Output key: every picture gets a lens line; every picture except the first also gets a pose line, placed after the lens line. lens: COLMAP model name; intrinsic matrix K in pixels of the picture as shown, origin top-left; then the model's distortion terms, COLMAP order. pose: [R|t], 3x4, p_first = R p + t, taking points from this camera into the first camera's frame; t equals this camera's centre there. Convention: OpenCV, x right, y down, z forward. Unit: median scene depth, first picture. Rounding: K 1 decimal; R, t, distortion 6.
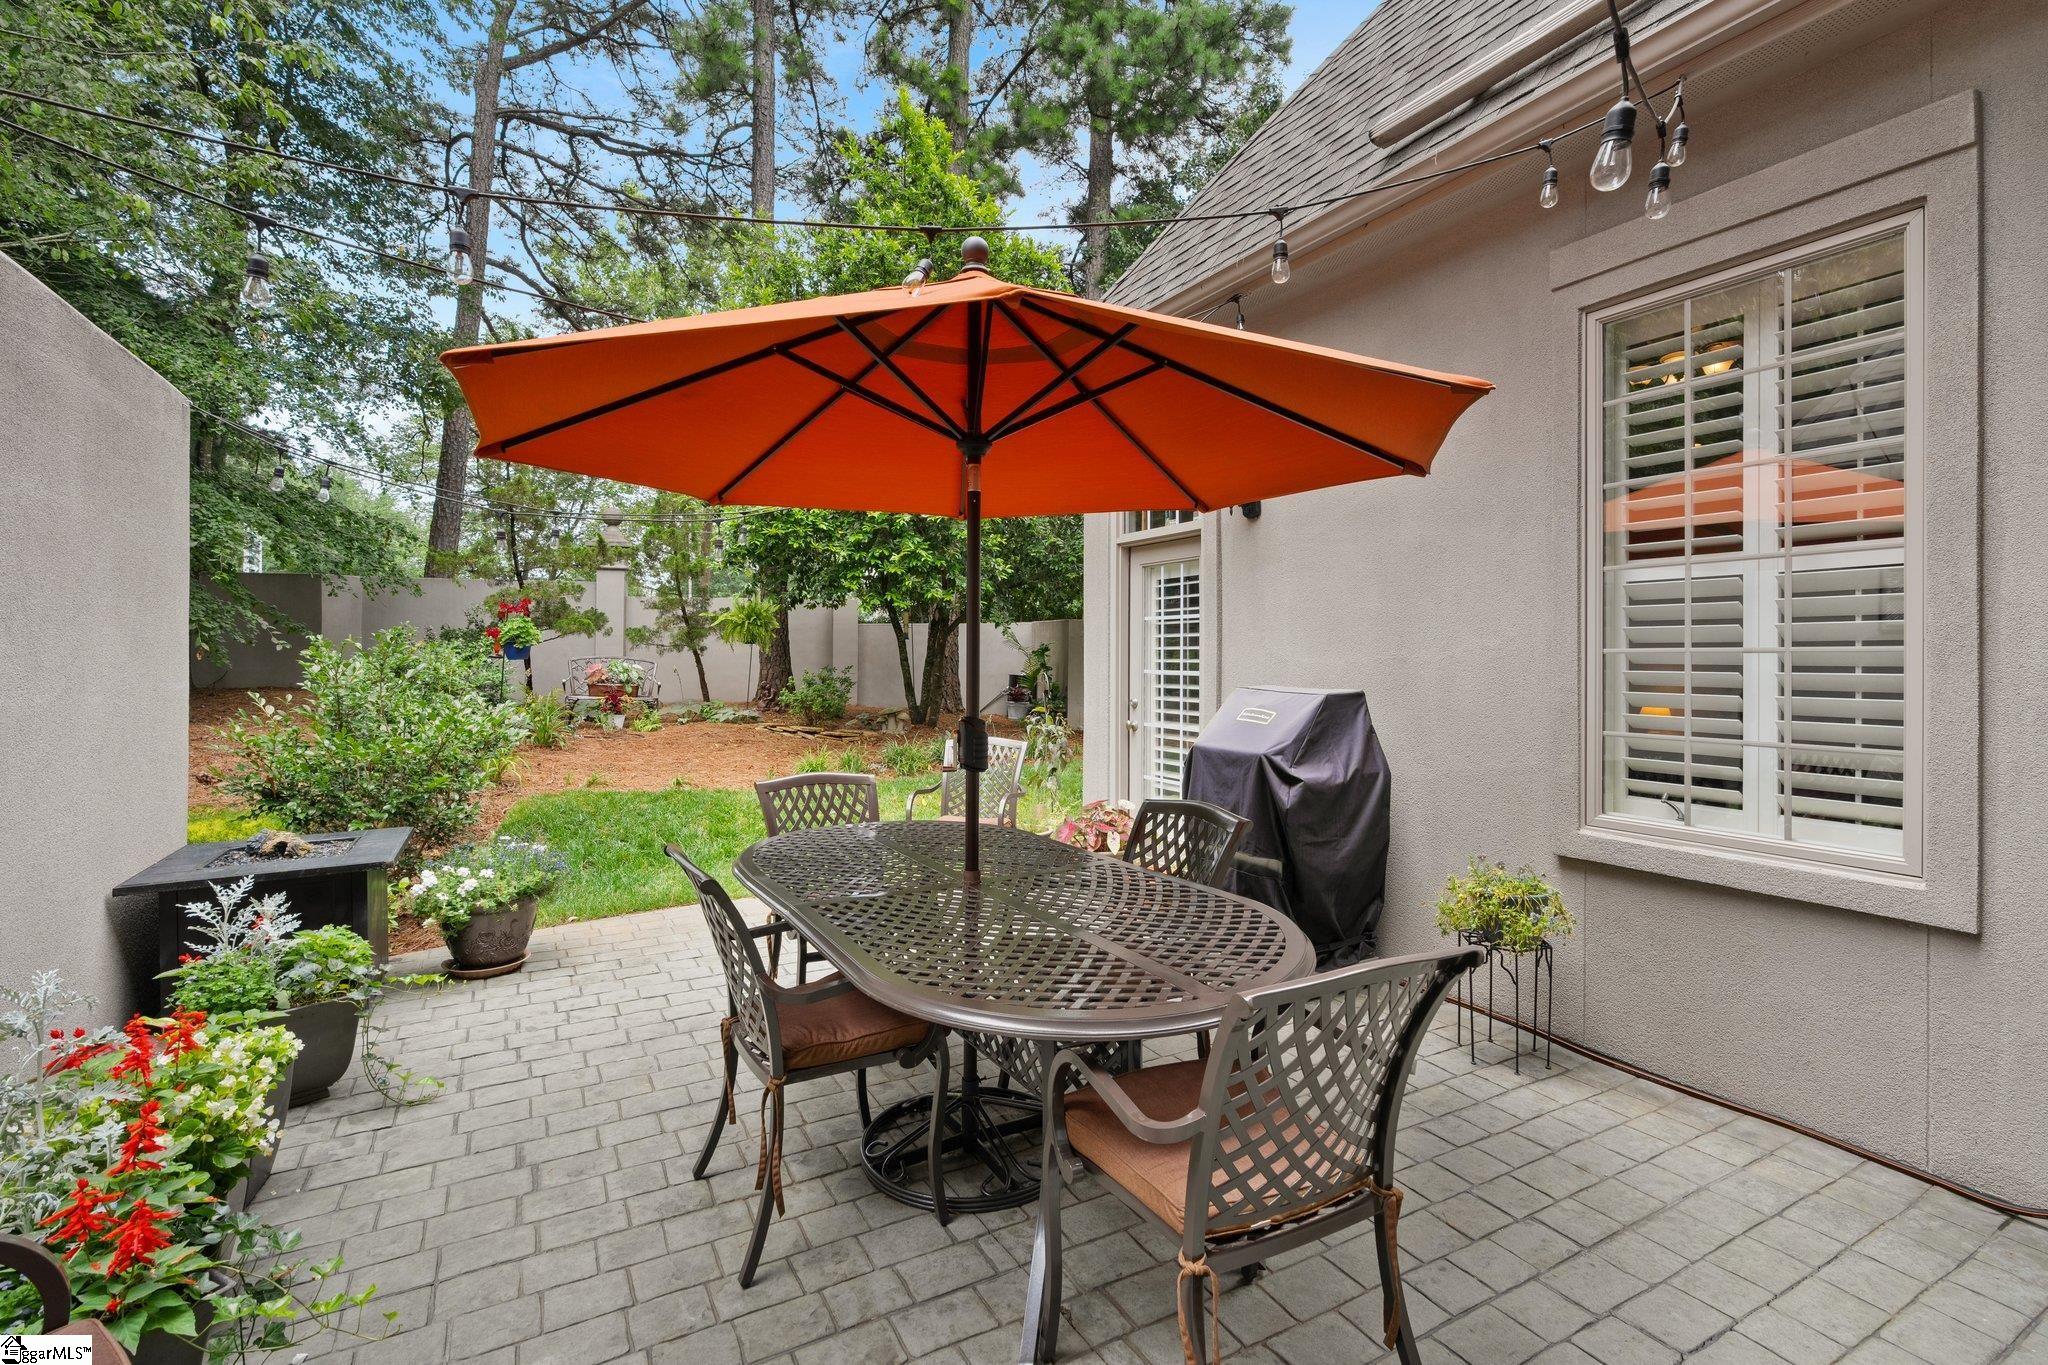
lens RADIAL K [[924.5, 0, 1018.1], [0, 924.5, 663.8], [0, 0, 1]] dist [-0.000685, 0.000065]
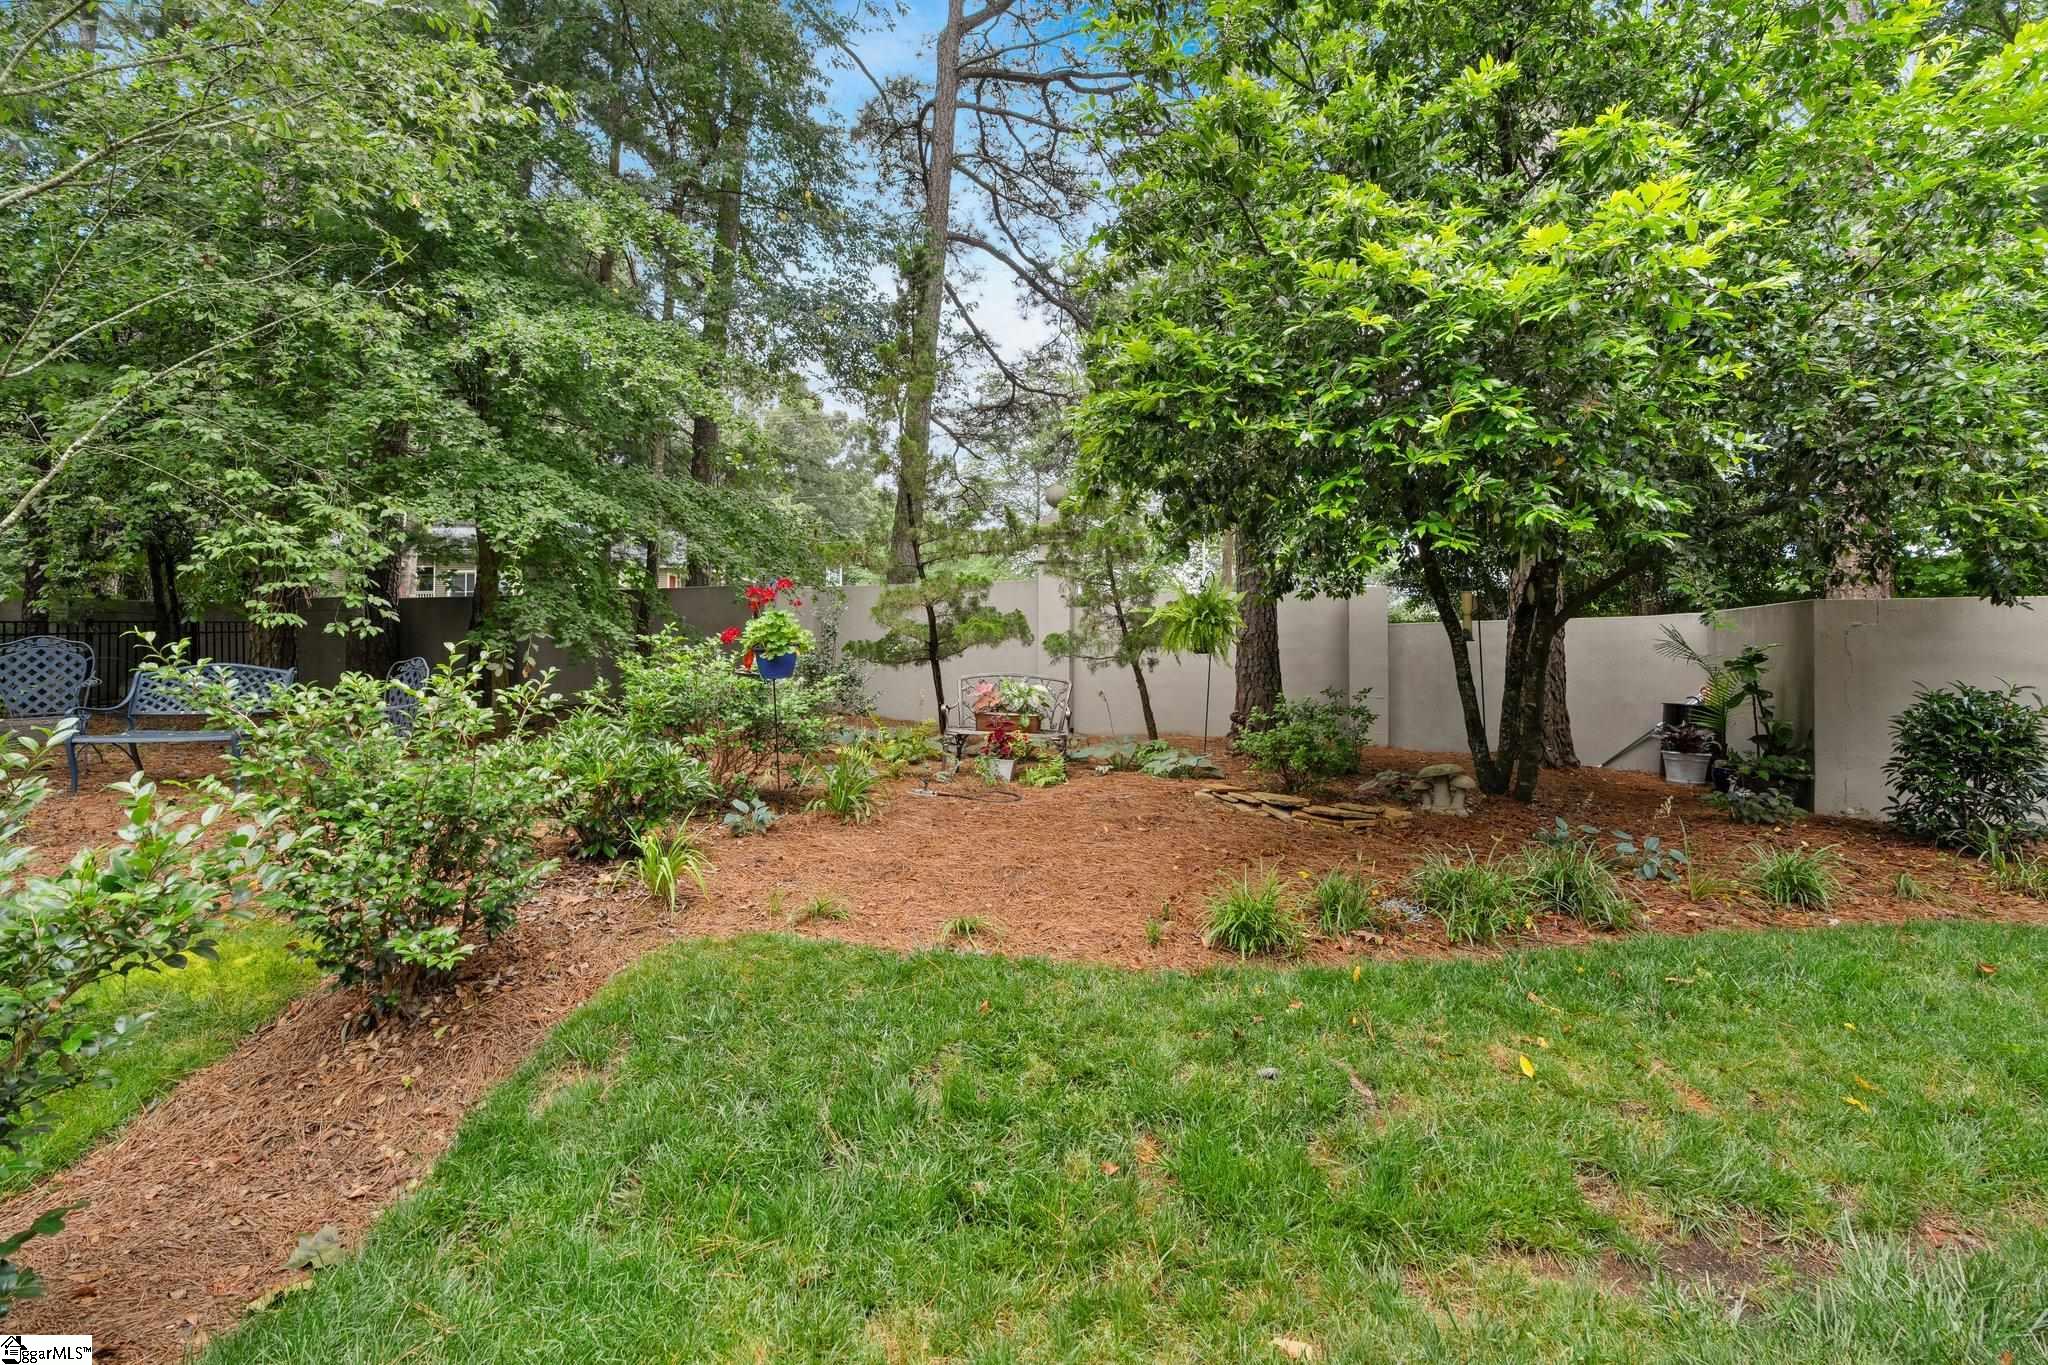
lens RADIAL K [[940.4, 0, 1023.8], [0, 940.4, 645.3], [0, 0, 1]] dist [-0.004116, -0.000181]
pose [[0.845608, -0.019081, -0.533464, -0.045055], [-0.001825, 0.999252, -0.038634, -0.001712], [0.533802, 0.033643, 0.844940, 0.376087]]
